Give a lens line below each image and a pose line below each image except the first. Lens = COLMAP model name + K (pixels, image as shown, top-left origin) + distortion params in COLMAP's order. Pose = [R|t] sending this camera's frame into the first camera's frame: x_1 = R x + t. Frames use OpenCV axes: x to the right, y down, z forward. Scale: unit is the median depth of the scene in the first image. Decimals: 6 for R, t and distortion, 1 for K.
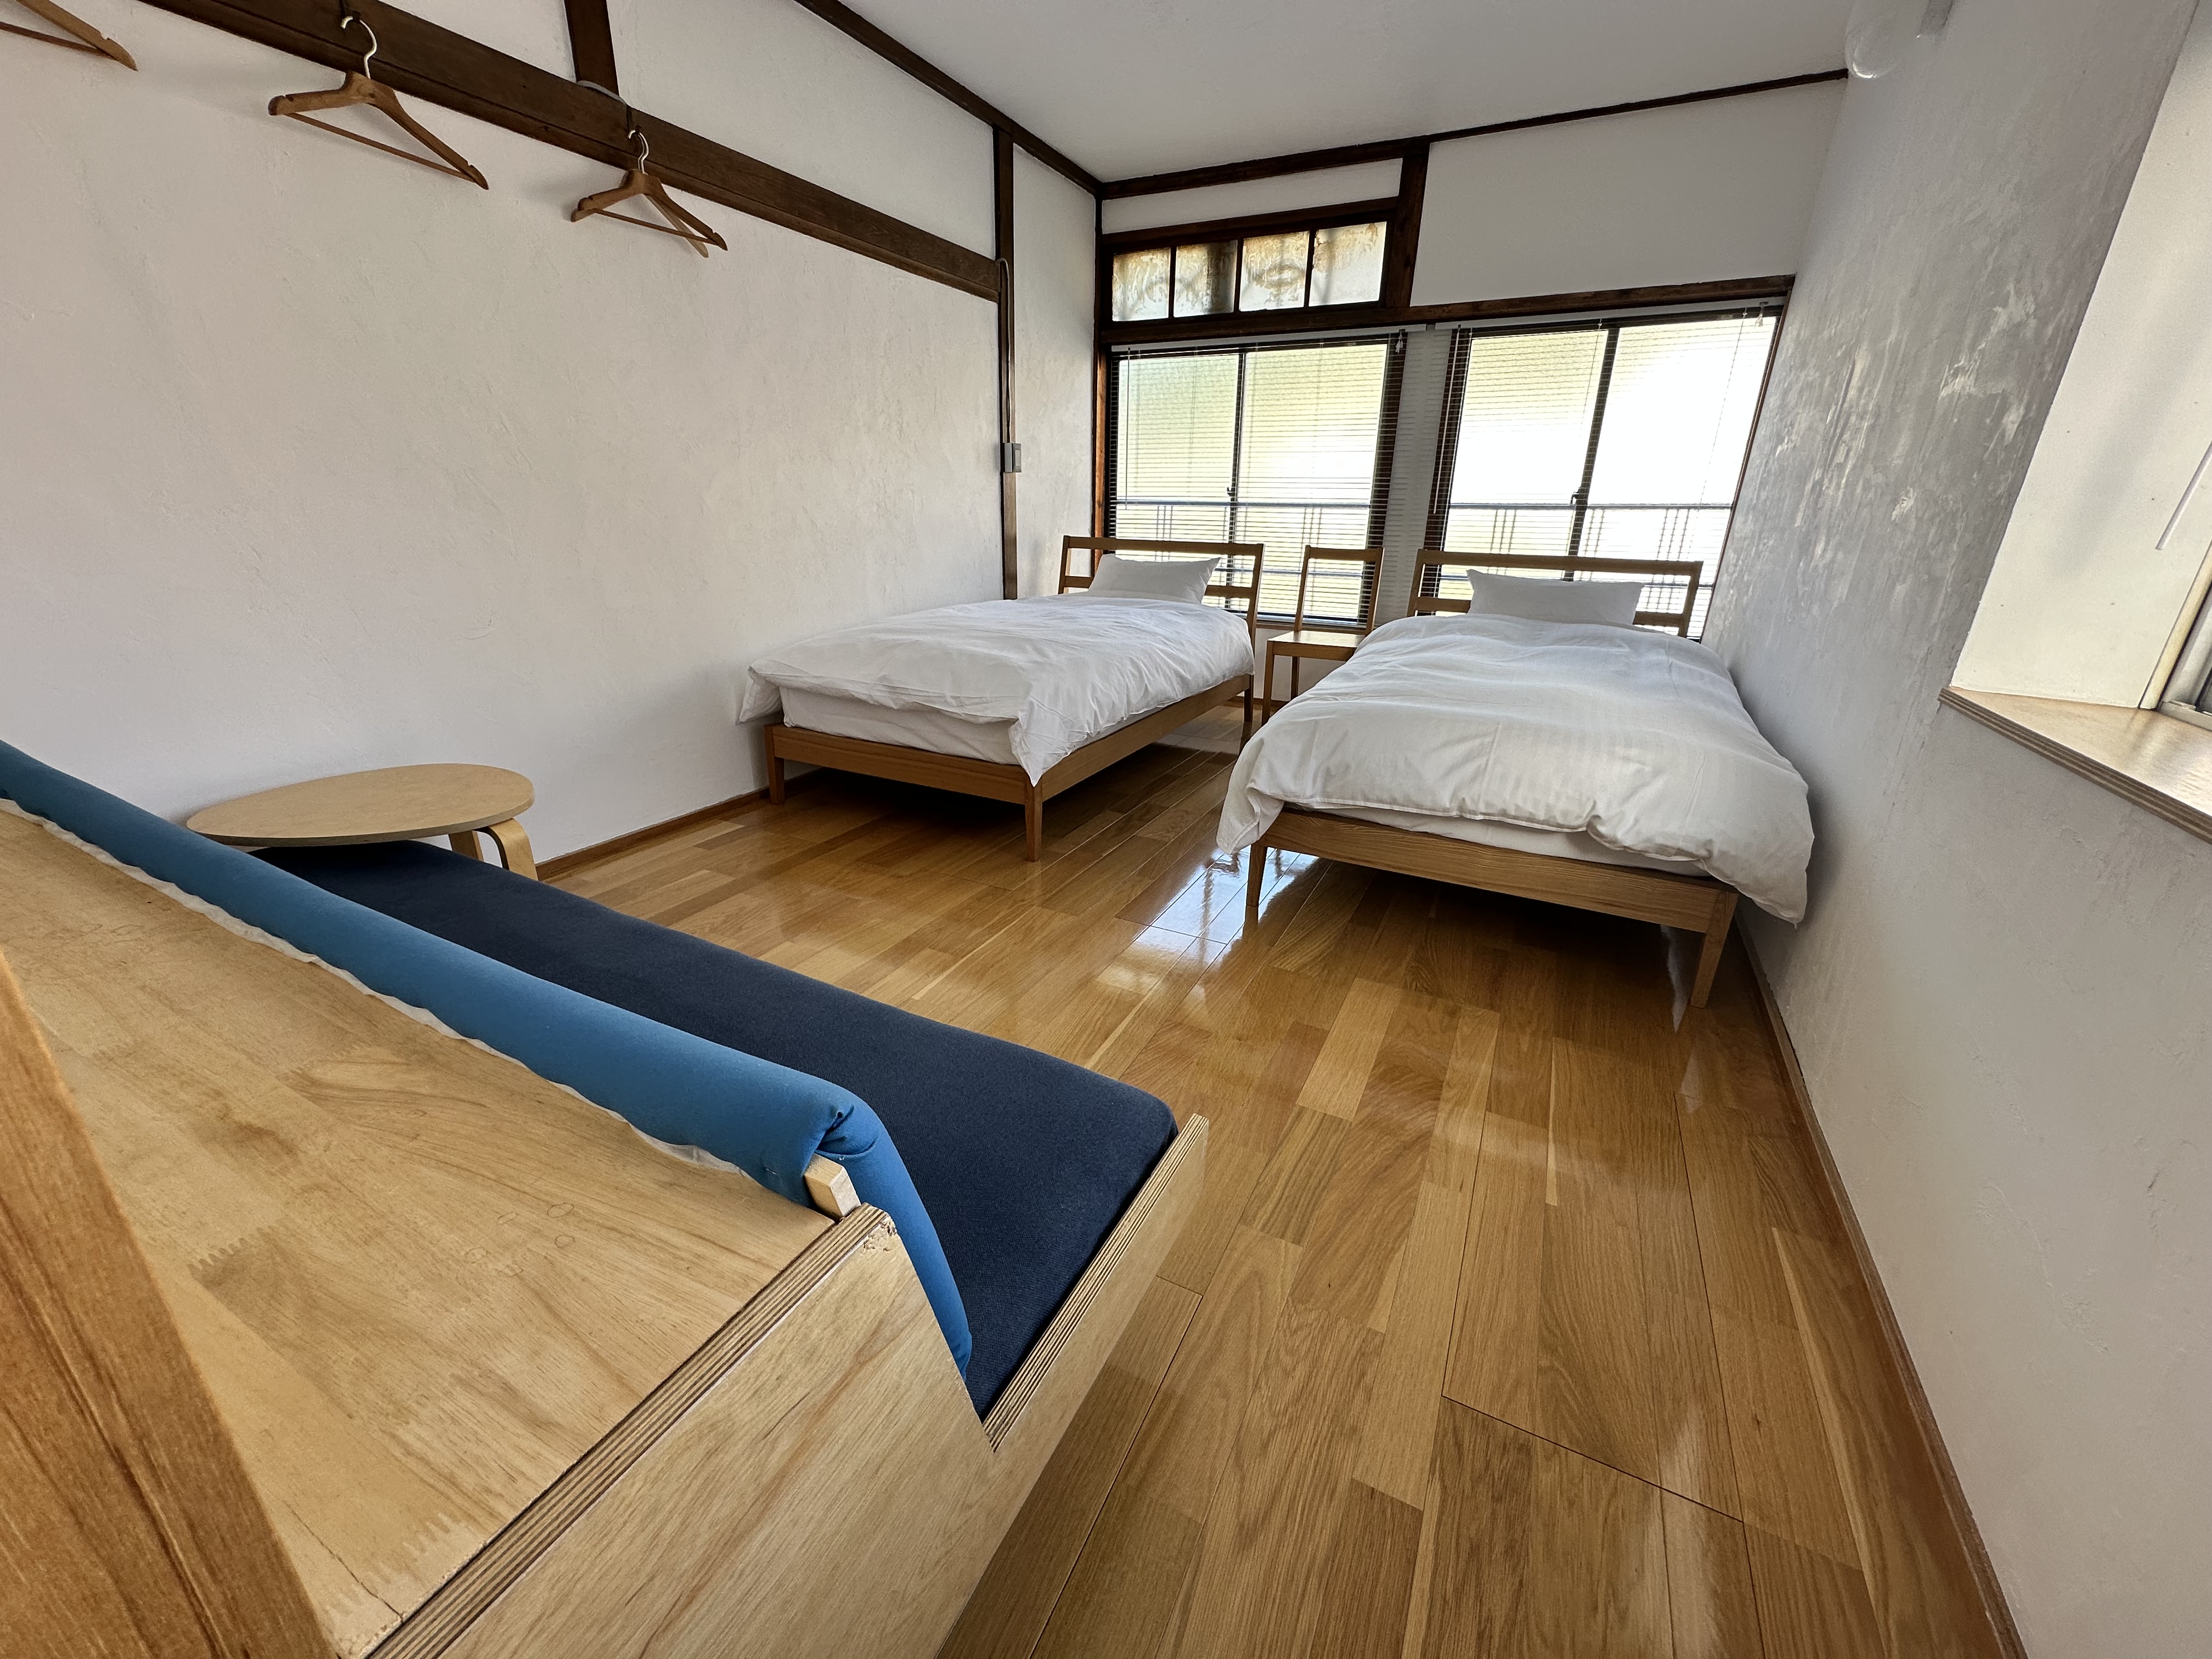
lens RADIAL K [[879.2, 0, 1106.0], [0, 879.2, 829.5], [0, 0, 1]] dist [-0.001782, -0.000215]
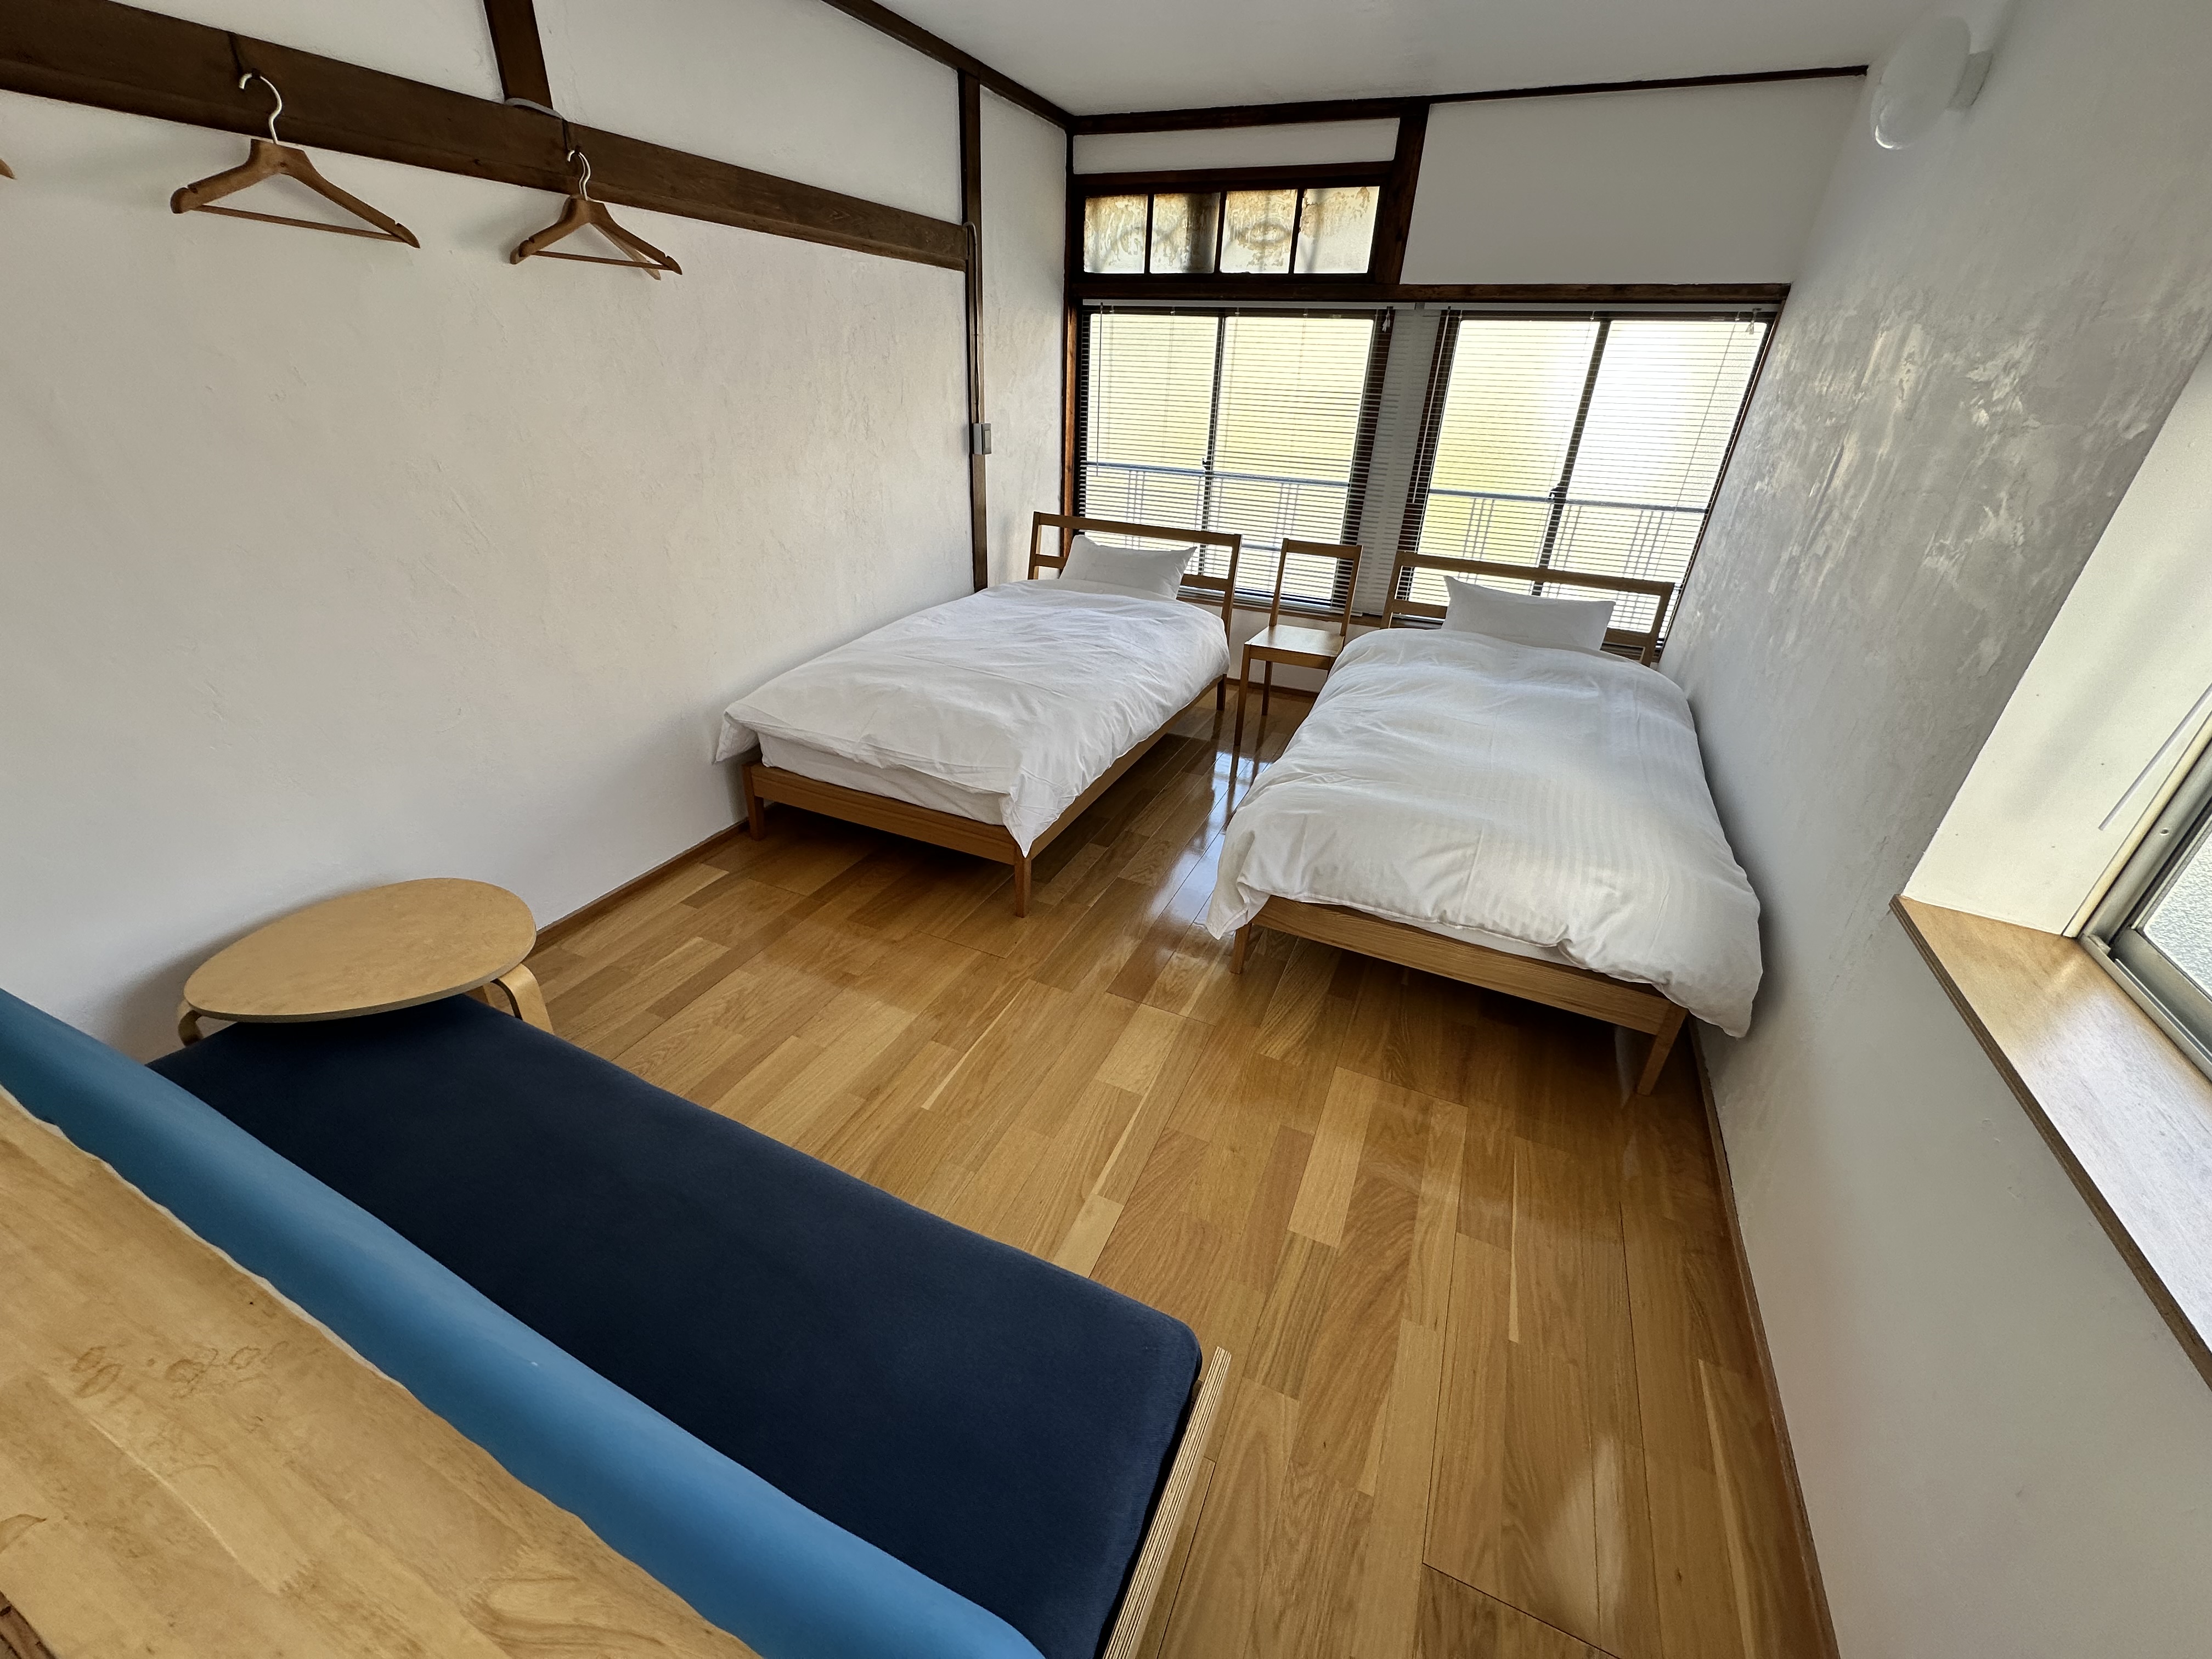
lens RADIAL K [[879.3, 0, 1106.0], [0, 879.3, 829.5], [0, 0, 1]] dist [-0.001056, -0.000161]
pose [[0.998462, -0.004857, 0.055225, -0.043872], [-0.002401, 0.991430, 0.130616, -0.208705], [-0.055386, -0.130548, 0.989894, -0.006054]]
